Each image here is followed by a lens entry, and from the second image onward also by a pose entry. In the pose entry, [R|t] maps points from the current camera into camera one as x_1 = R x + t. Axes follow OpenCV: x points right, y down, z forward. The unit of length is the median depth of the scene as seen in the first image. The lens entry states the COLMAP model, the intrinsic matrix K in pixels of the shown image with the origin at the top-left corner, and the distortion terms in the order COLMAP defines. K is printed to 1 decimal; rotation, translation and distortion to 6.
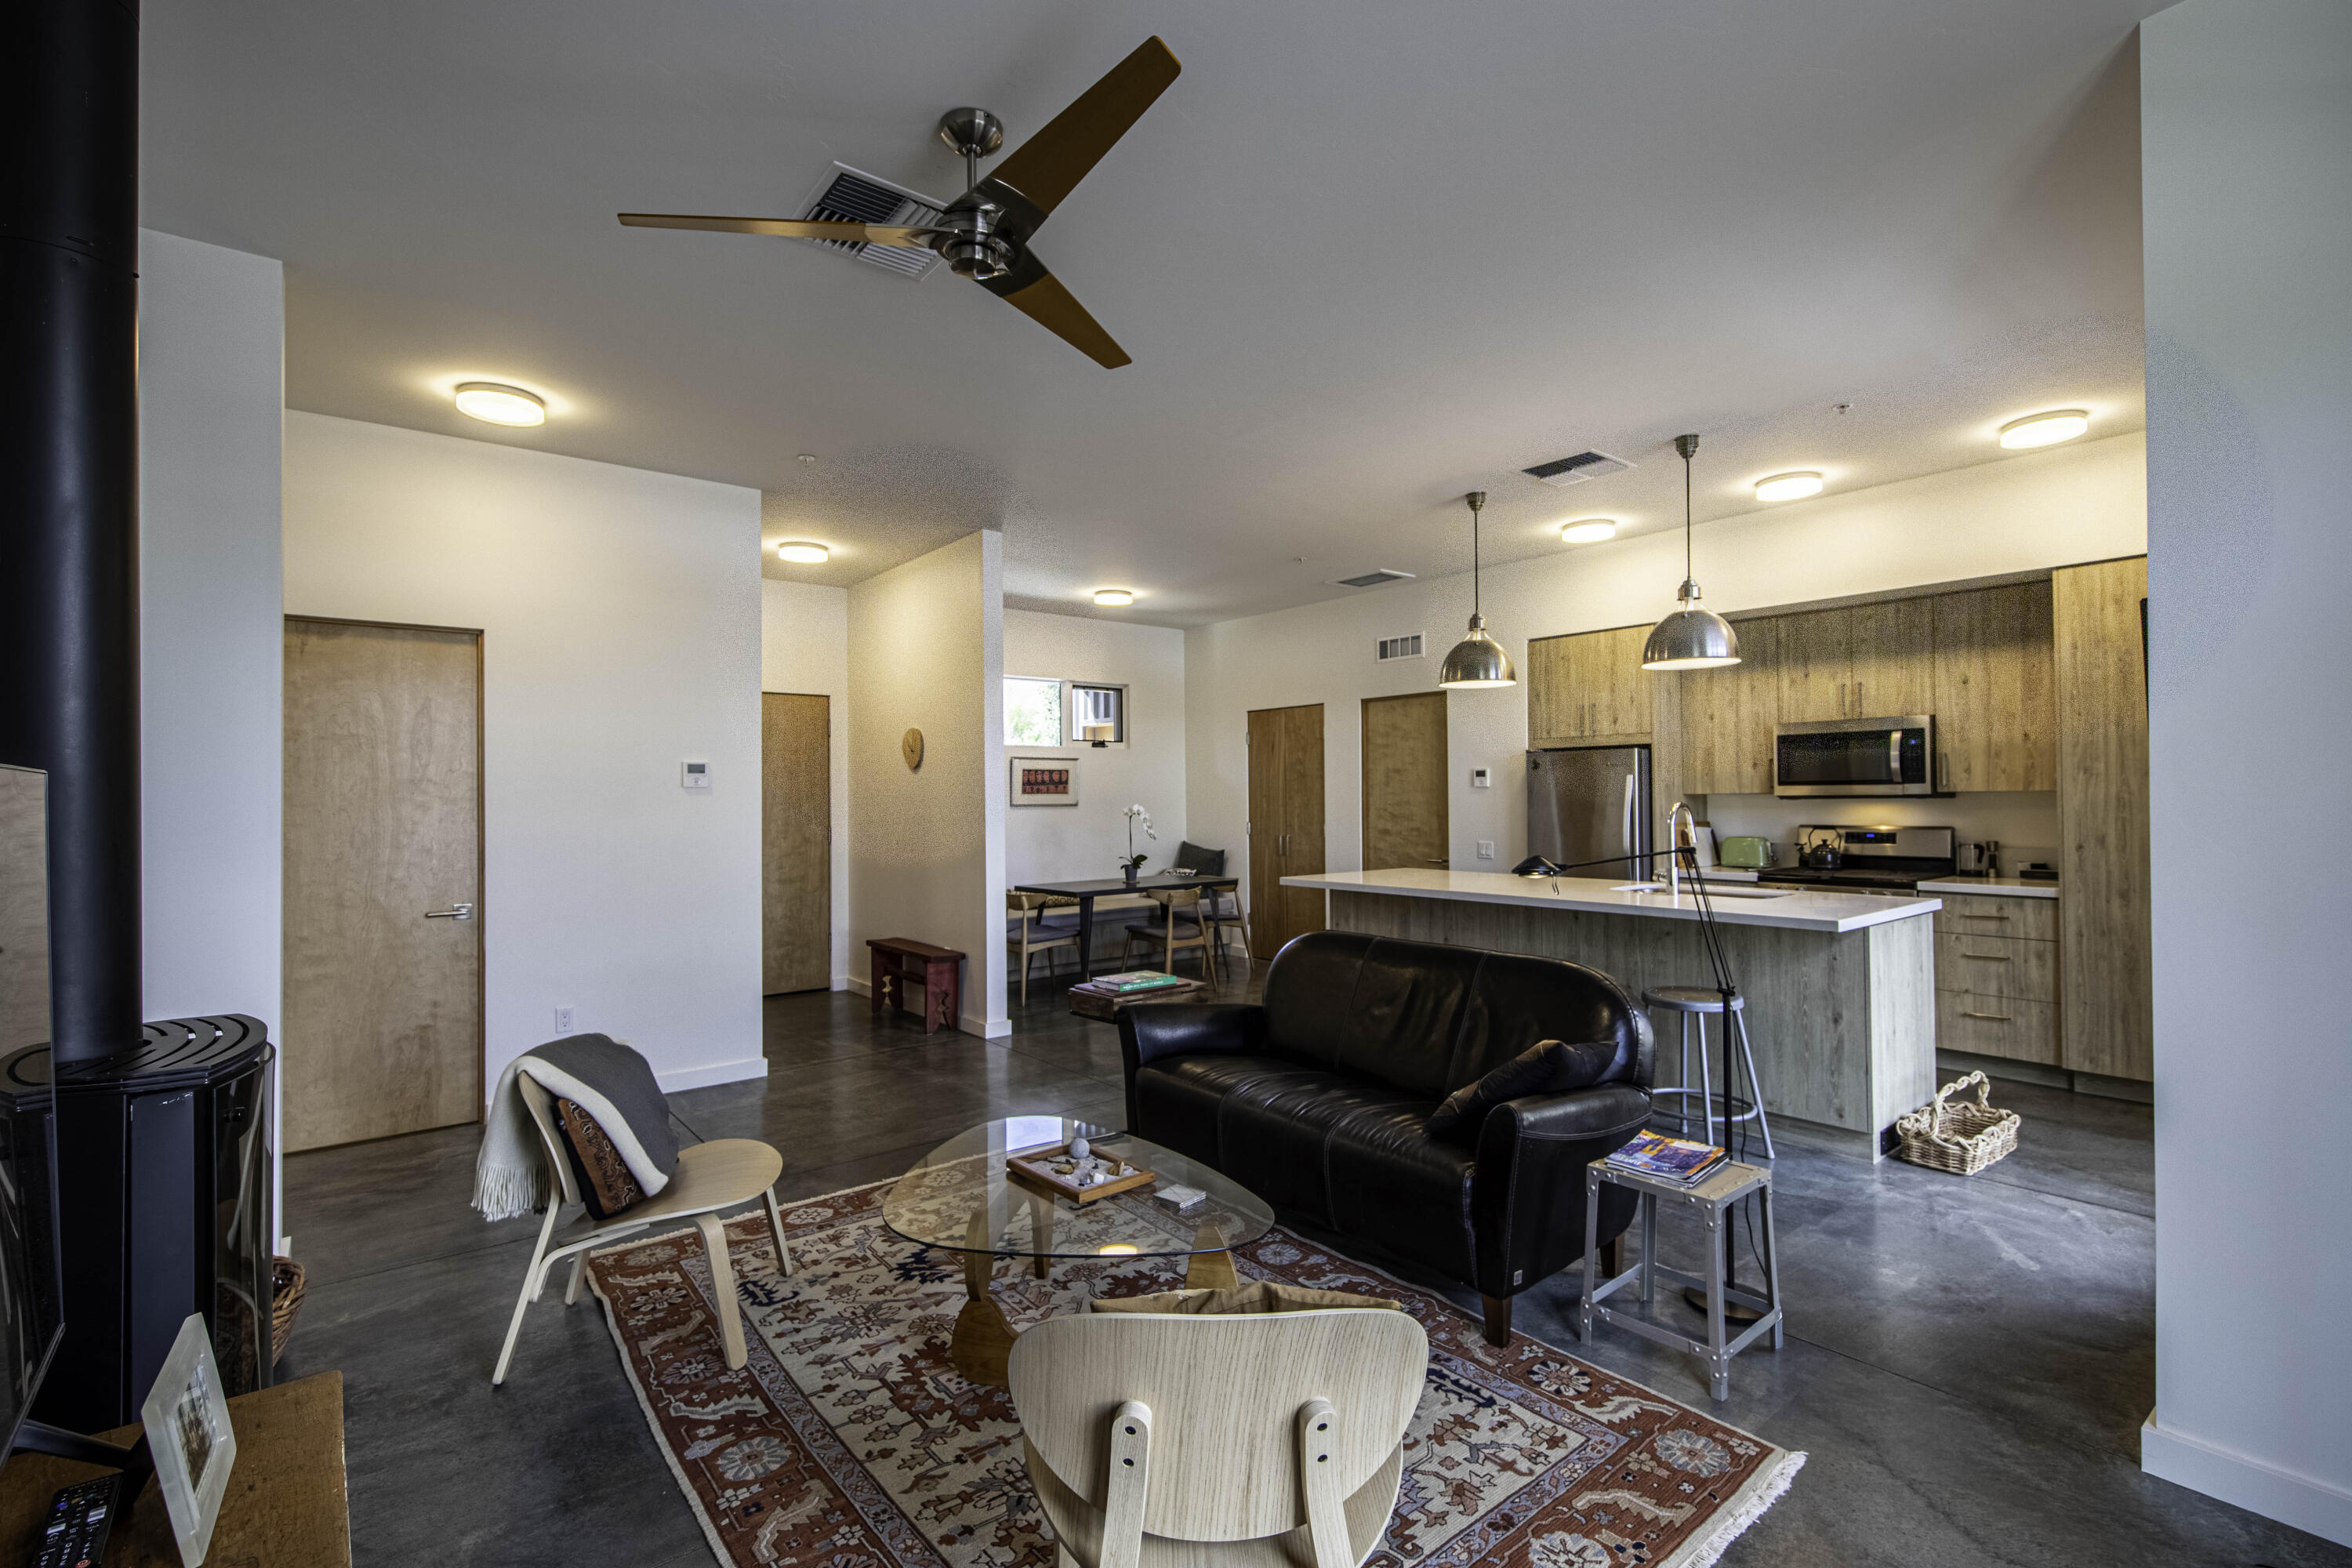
lens RADIAL K [[1046.3, 0, 1175.0], [0, 1046.3, 786.3], [0, 0, 1]] dist [0.021168, 0.000144]
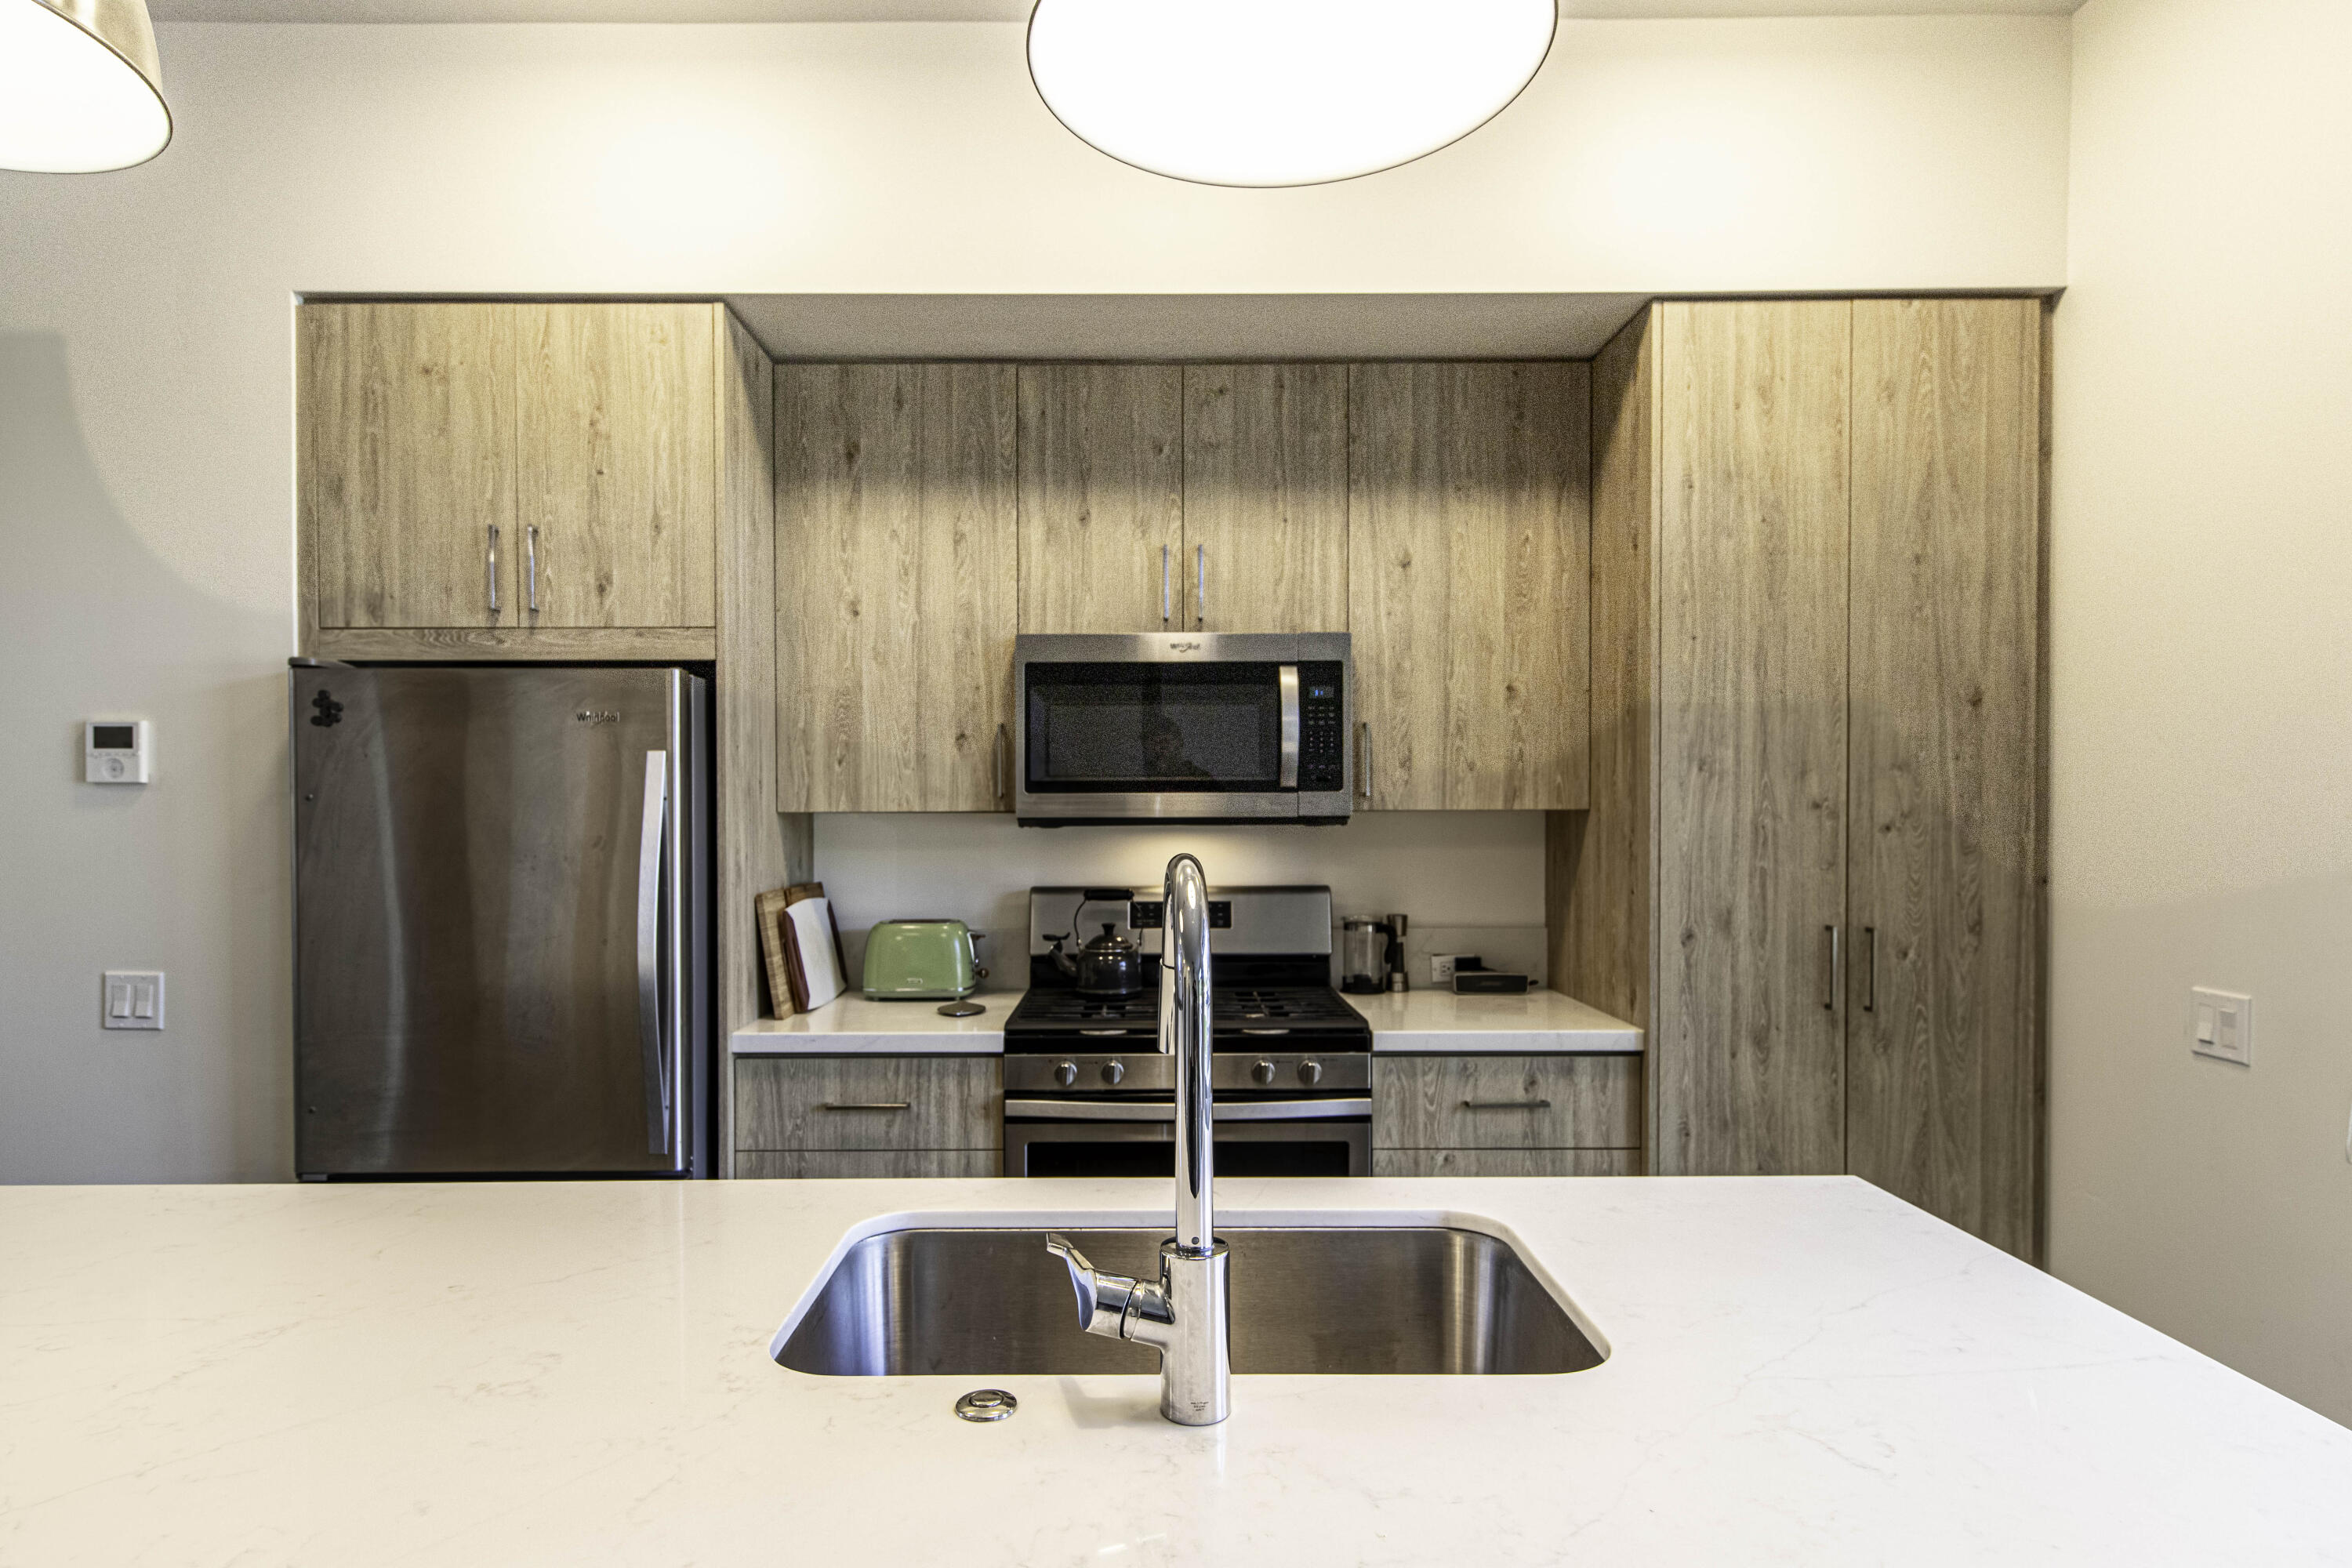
lens RADIAL K [[1261.9, 0, 1152.0], [0, 1261.9, 831.3], [0, 0, 1]] dist [0.004929, 0.000551]
pose [[0.620849, -0.005303, 0.783913, 0.258217], [-0.012028, 0.999795, 0.016290, 0.006188], [-0.783838, -0.019542, 0.620658, 0.737786]]
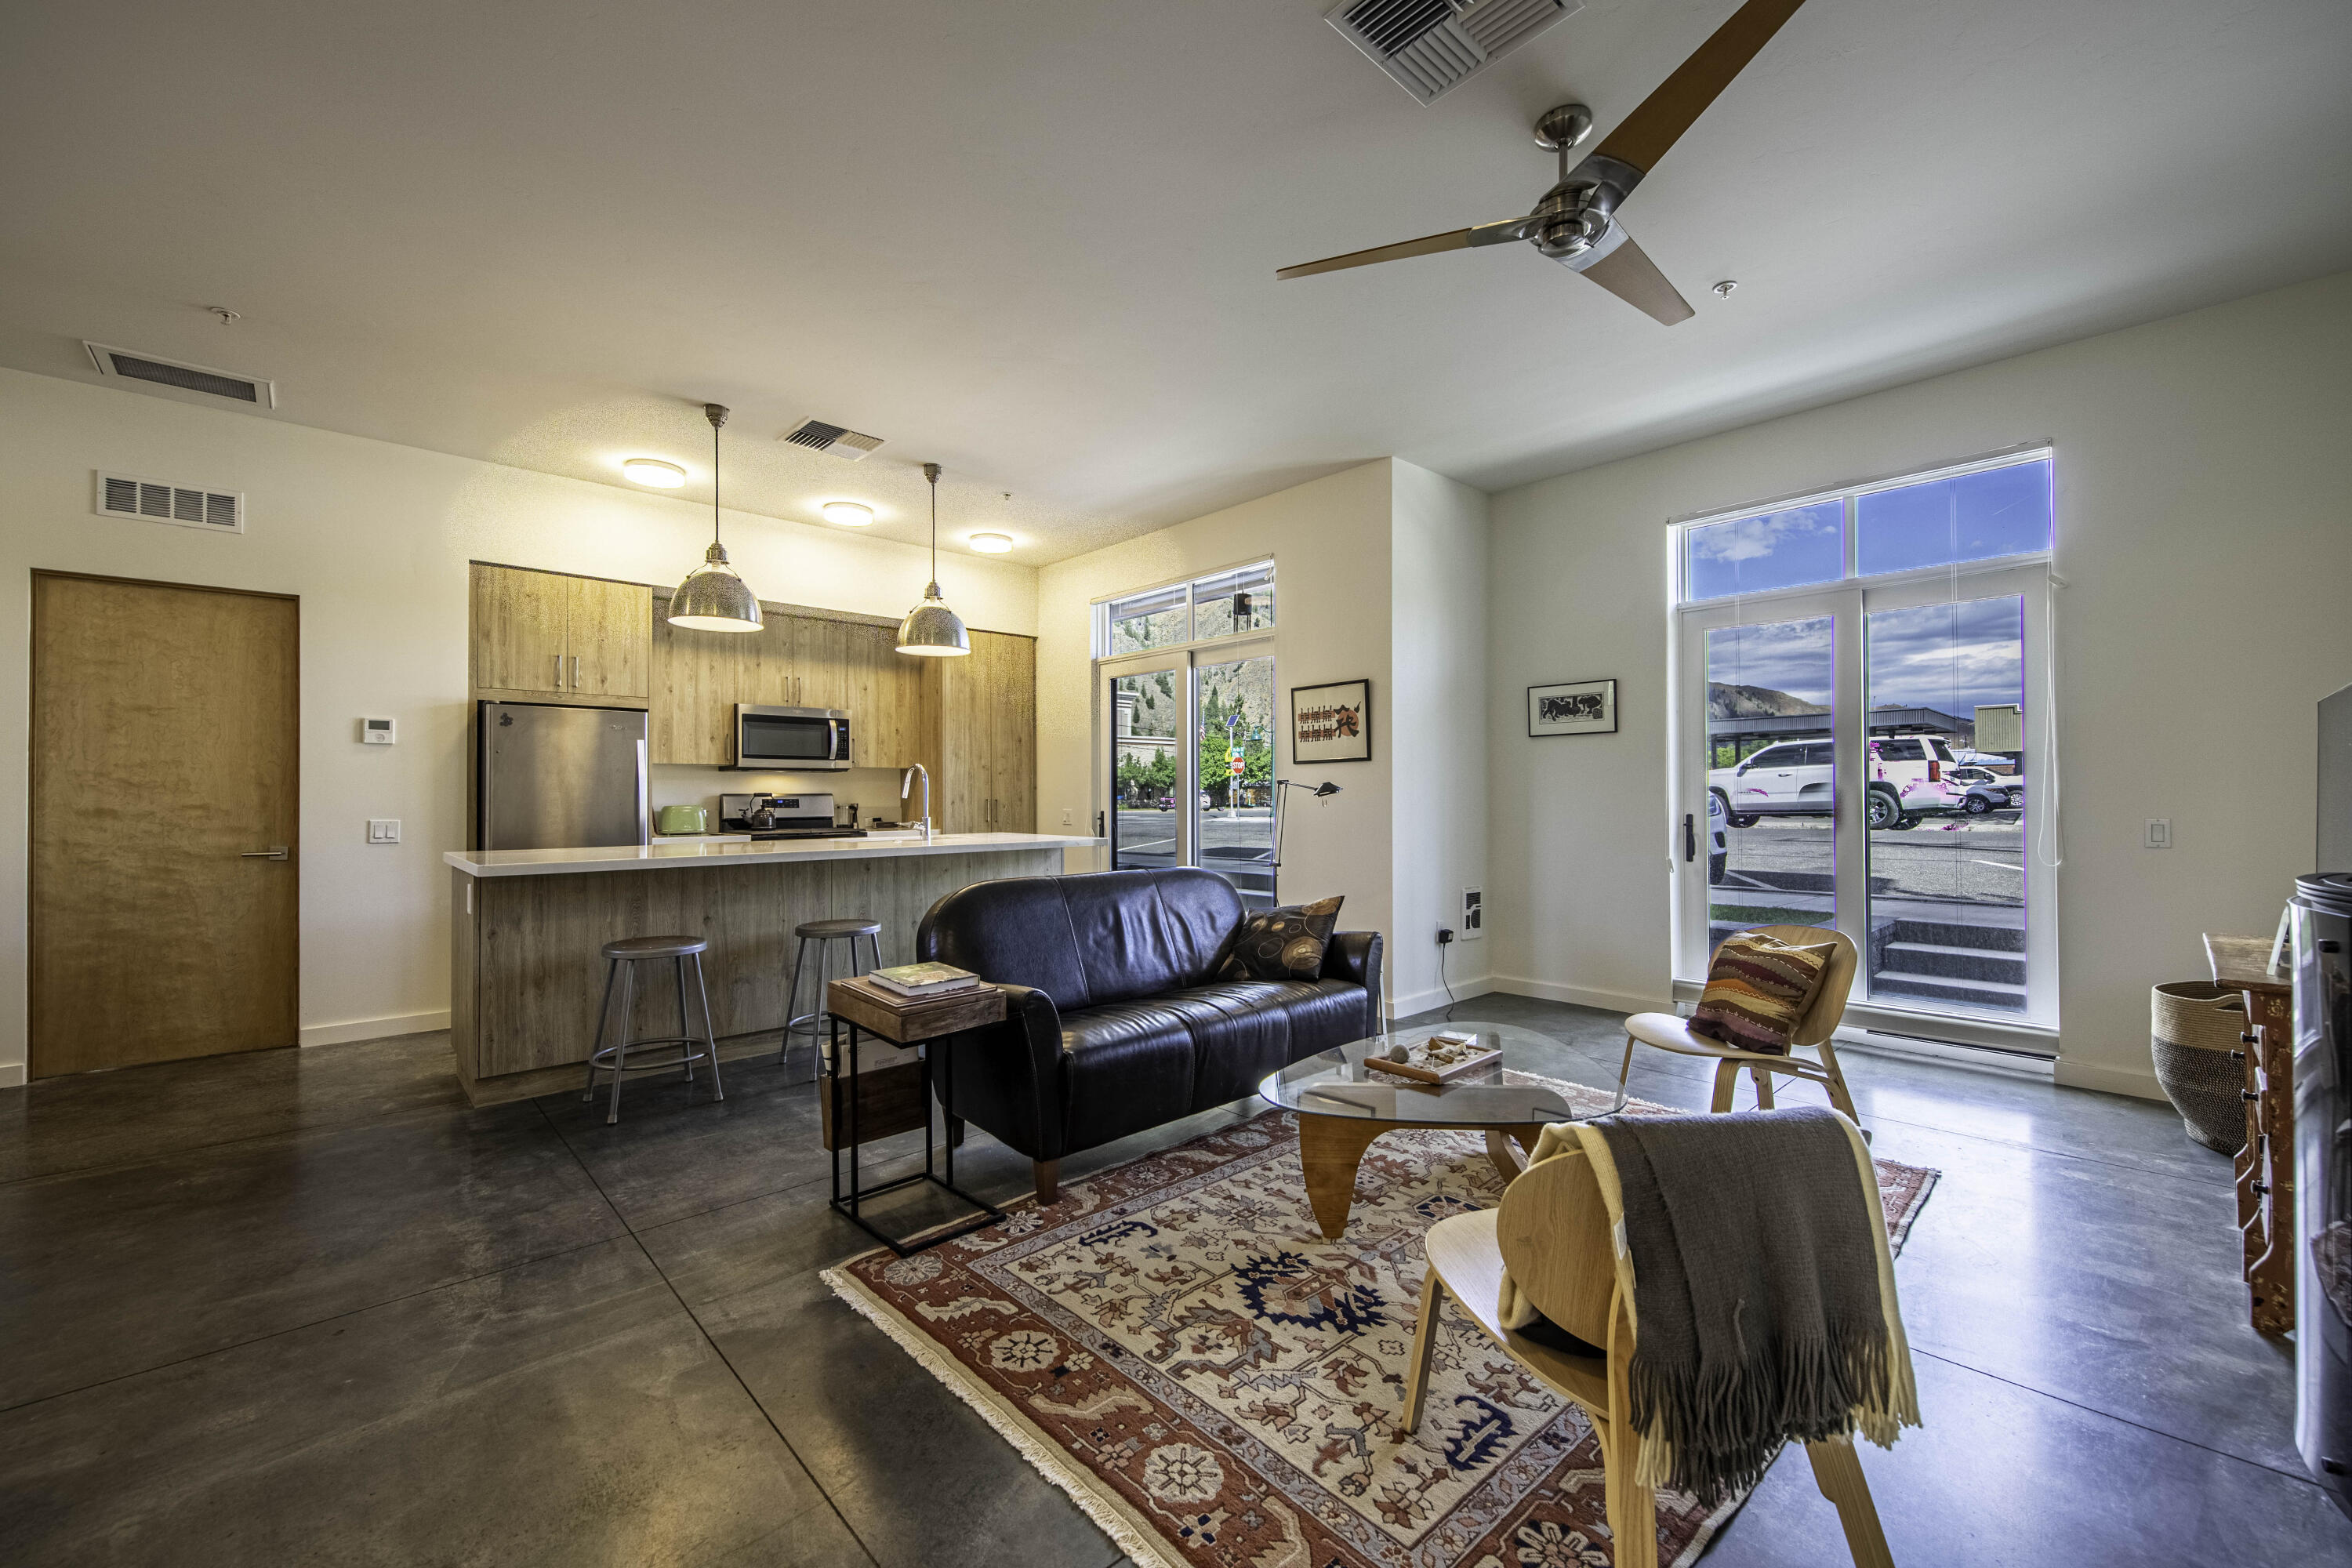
lens RADIAL K [[928.7, 0, 1193.1], [0, 928.7, 794.2], [0, 0, 1]] dist [-0.003094, -0.000303]
pose [[-0.082131, 0.010772, 0.996563, -0.507510], [-0.007542, 0.999906, -0.011430, 0.050523], [-0.996593, -0.008455, -0.082043, 0.653866]]
